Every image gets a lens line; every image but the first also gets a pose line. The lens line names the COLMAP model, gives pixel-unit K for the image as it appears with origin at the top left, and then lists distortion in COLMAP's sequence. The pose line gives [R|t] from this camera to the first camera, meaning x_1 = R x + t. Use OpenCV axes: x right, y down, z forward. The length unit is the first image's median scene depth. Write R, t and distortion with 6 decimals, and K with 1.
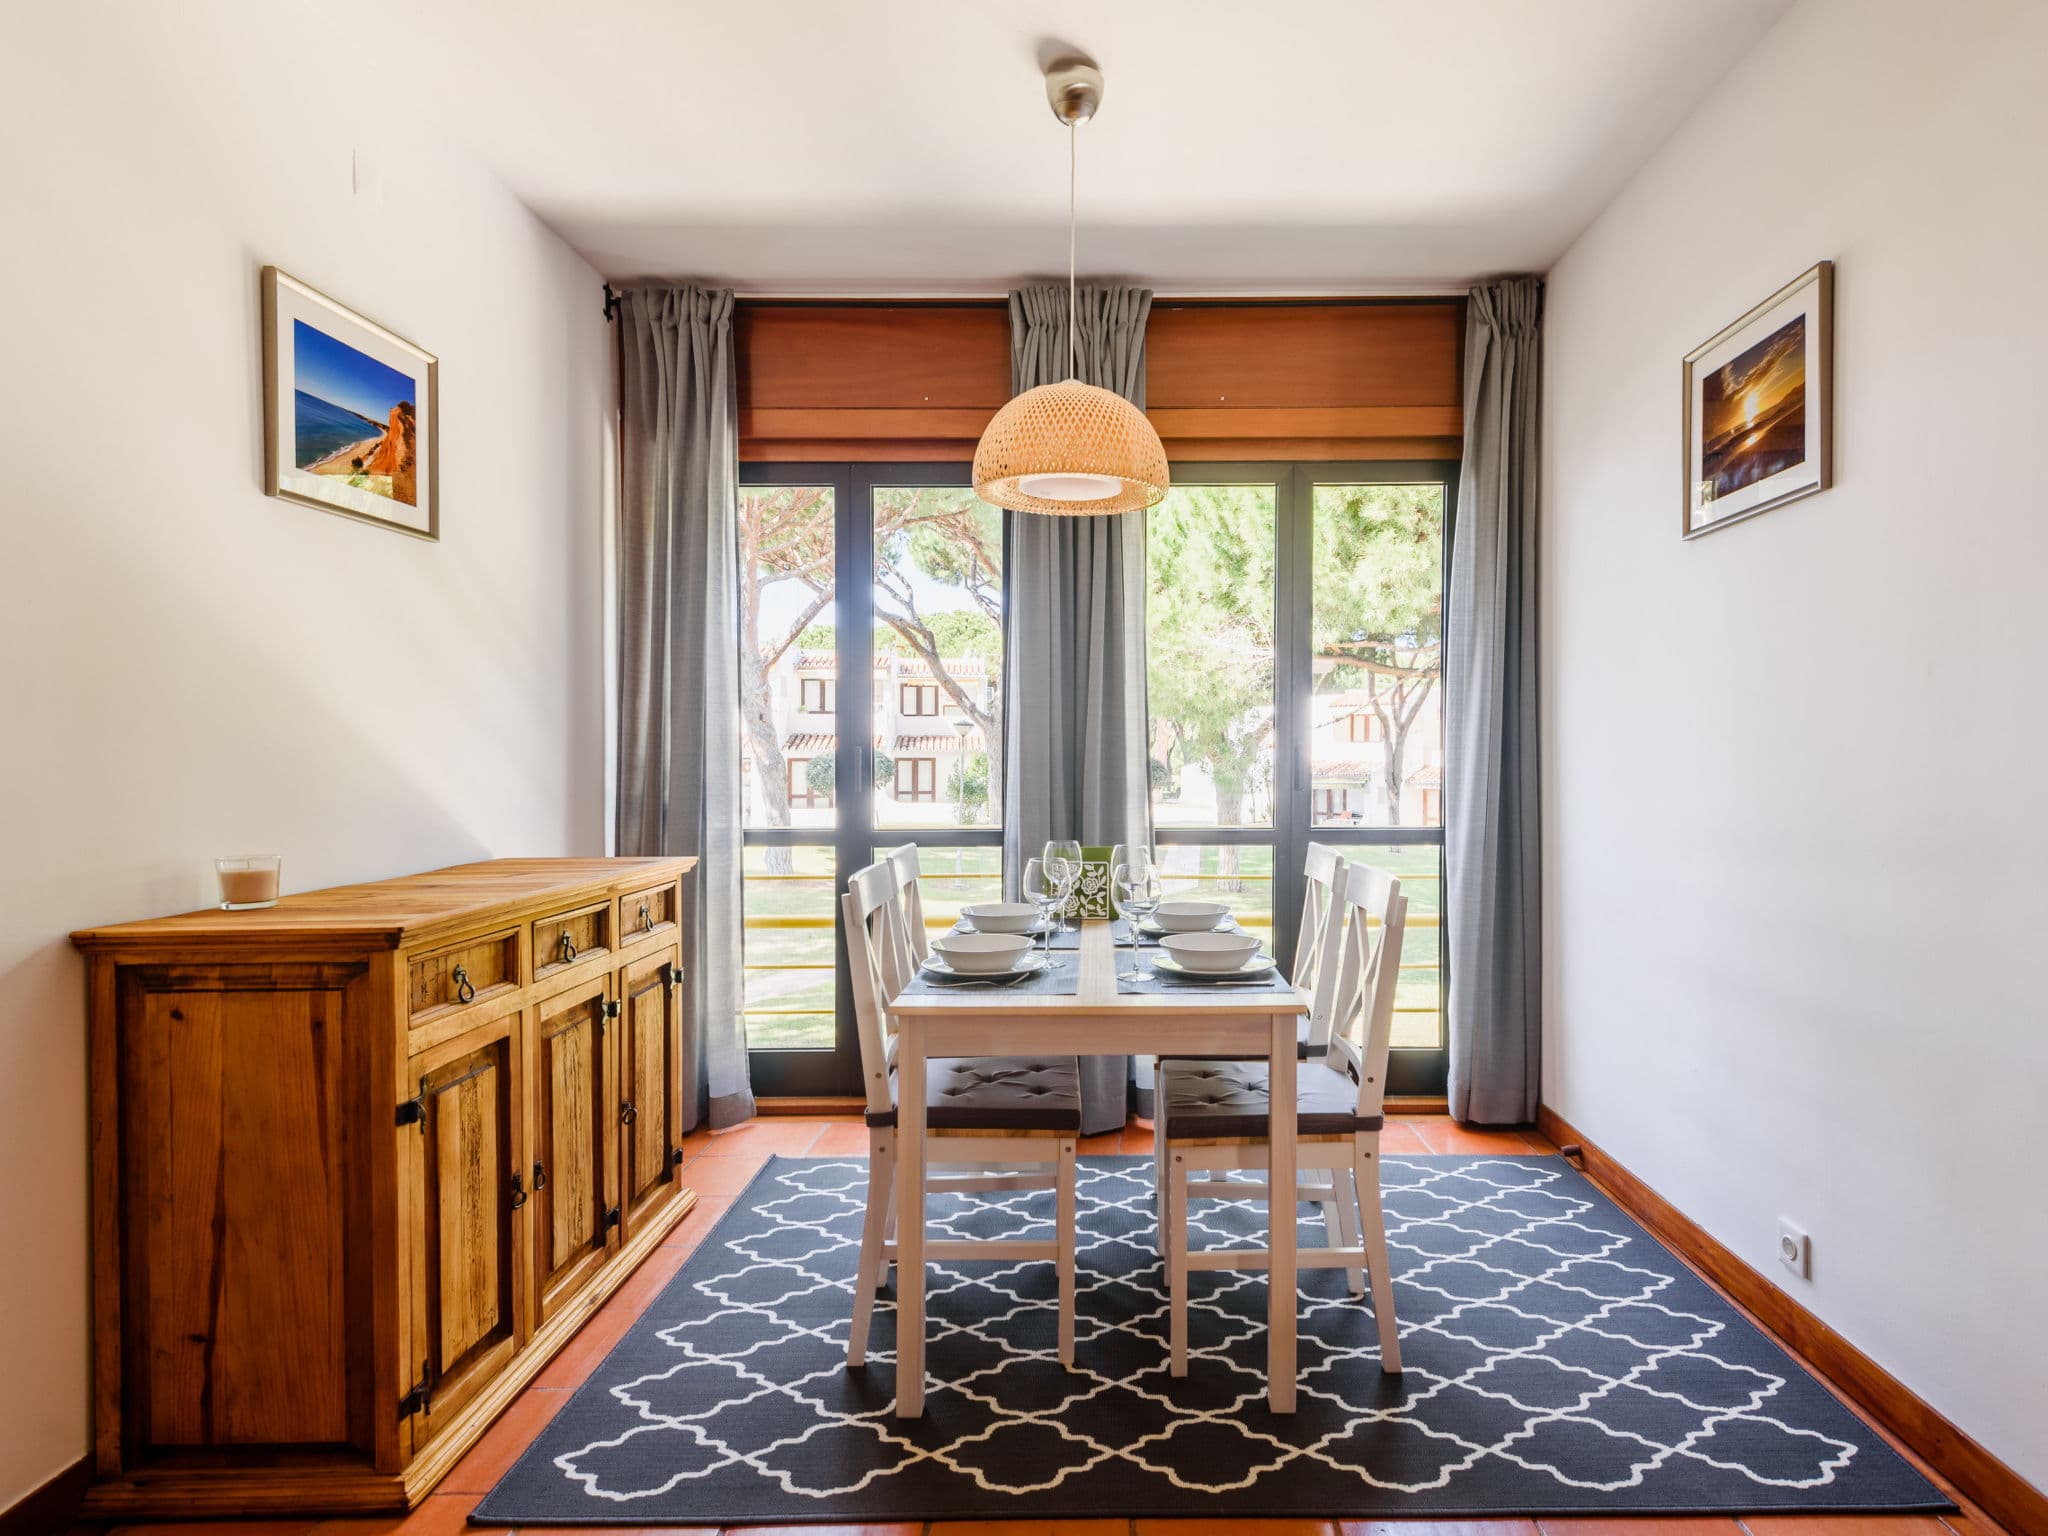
lens RADIAL K [[1212.3, 0, 1121.7], [0, 1212.3, 804.1], [0, 0, 1]] dist [-0.009008, 0.000656]
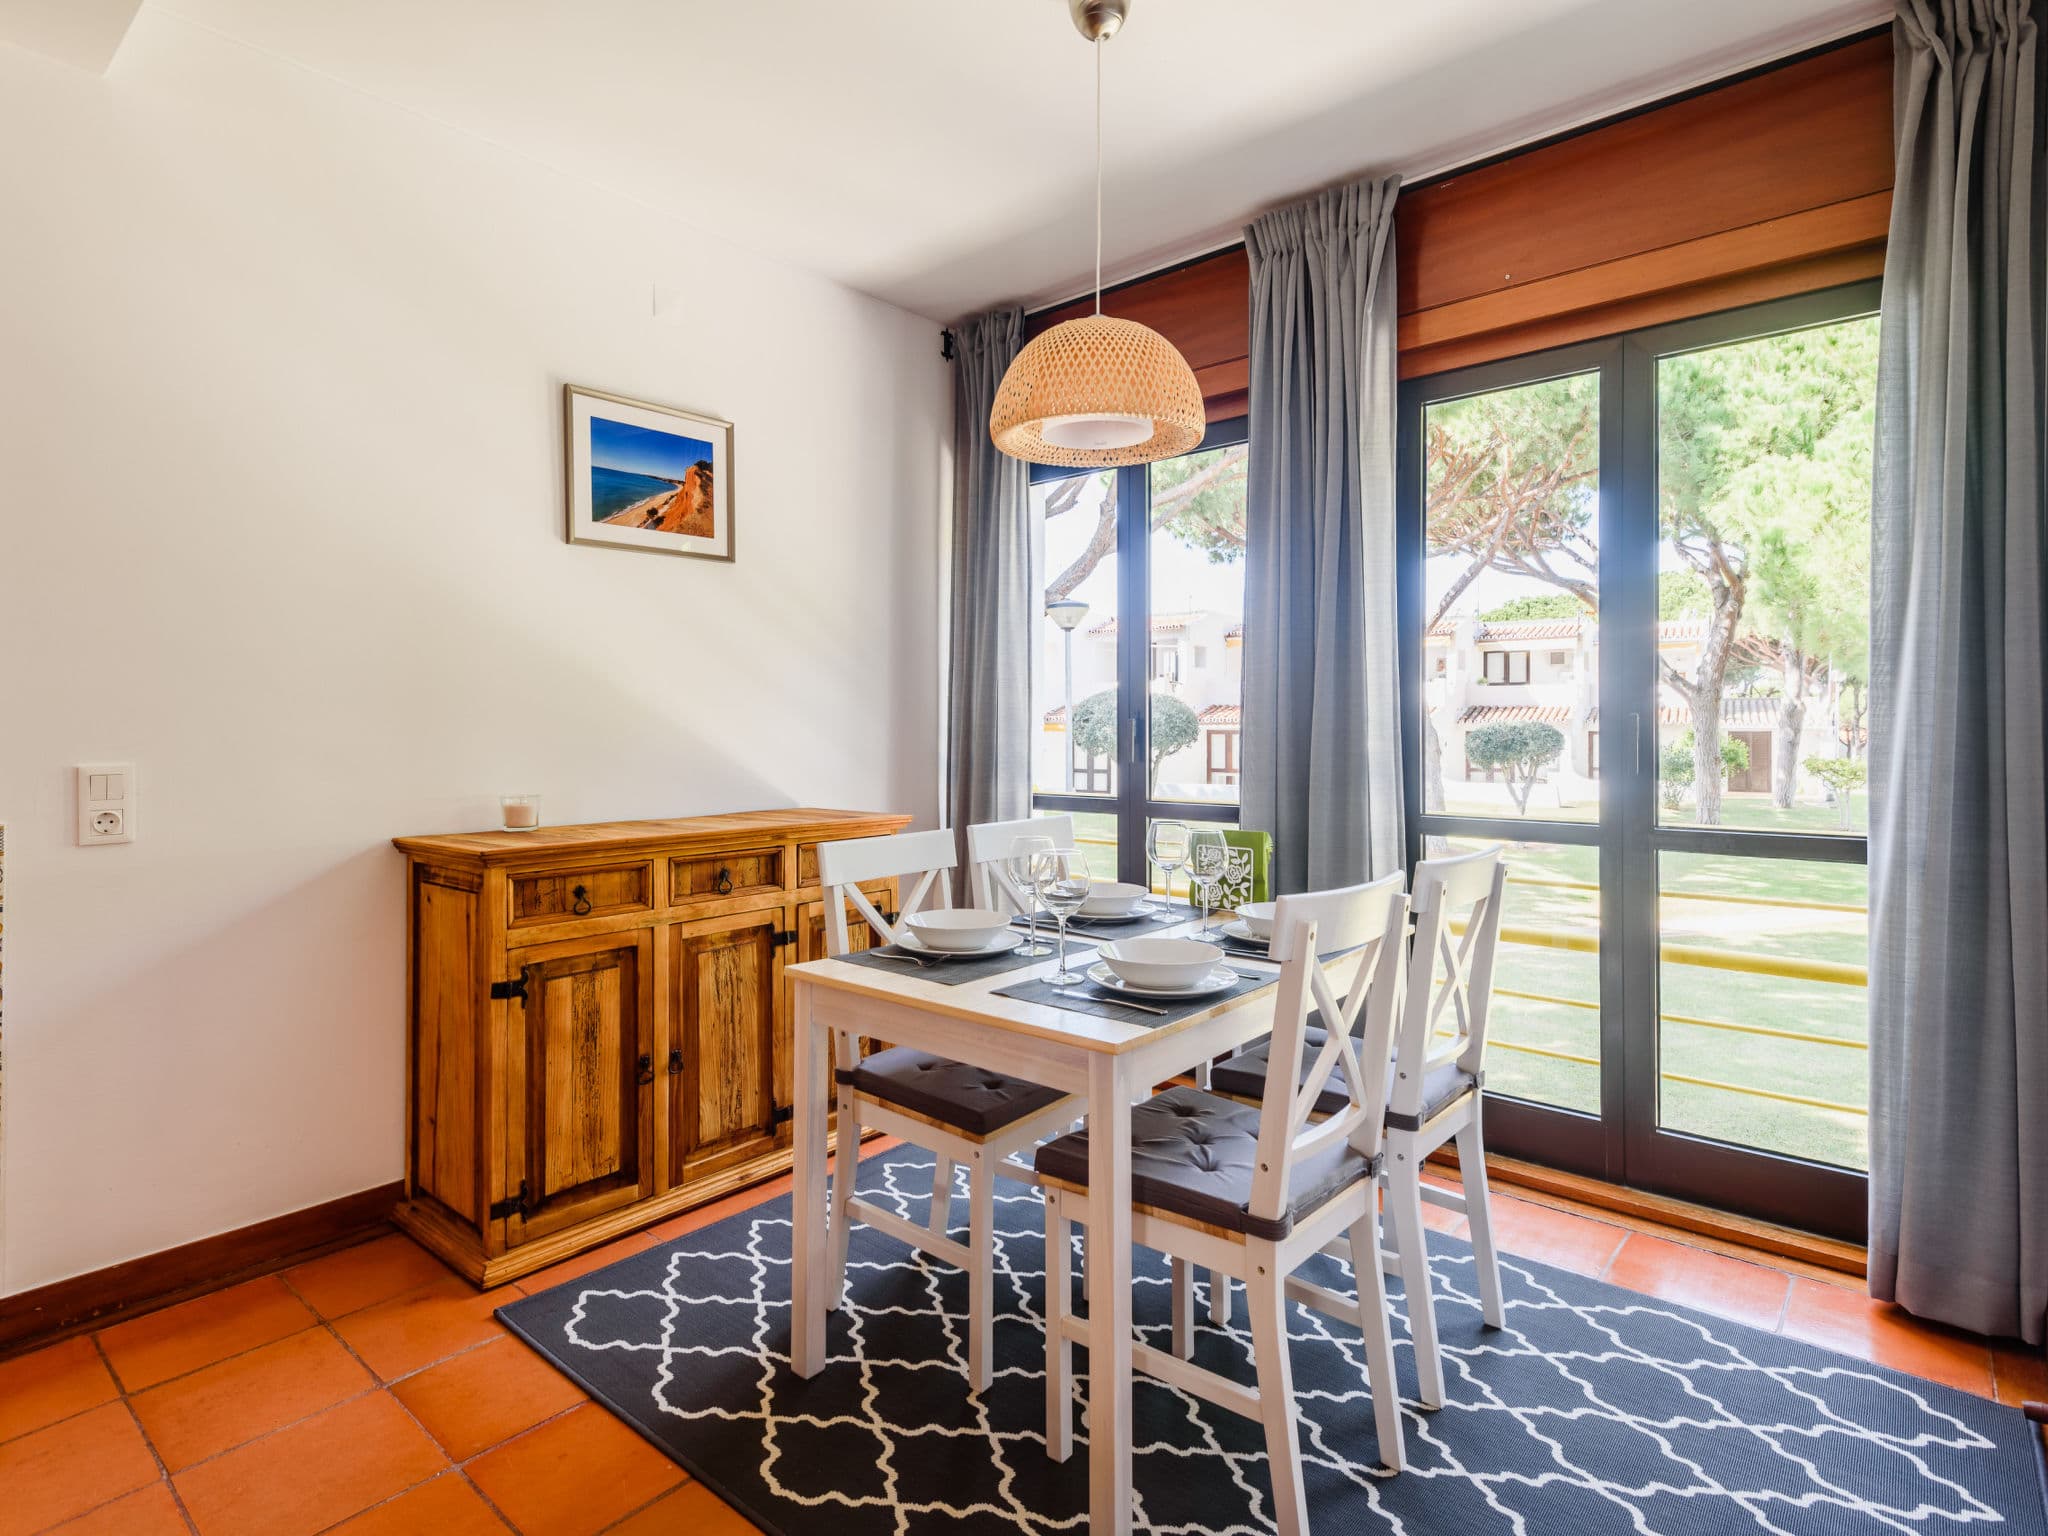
lens RADIAL K [[1089.9, 0, 979.6], [0, 1089.9, 744.5], [0, 0, 1]] dist [0.005680, -0.002707]
pose [[0.725303, 0.007306, -0.688391, 0.490100], [-0.025804, 0.999530, -0.016580, -0.008732], [0.687946, 0.029789, 0.725150, 0.371527]]
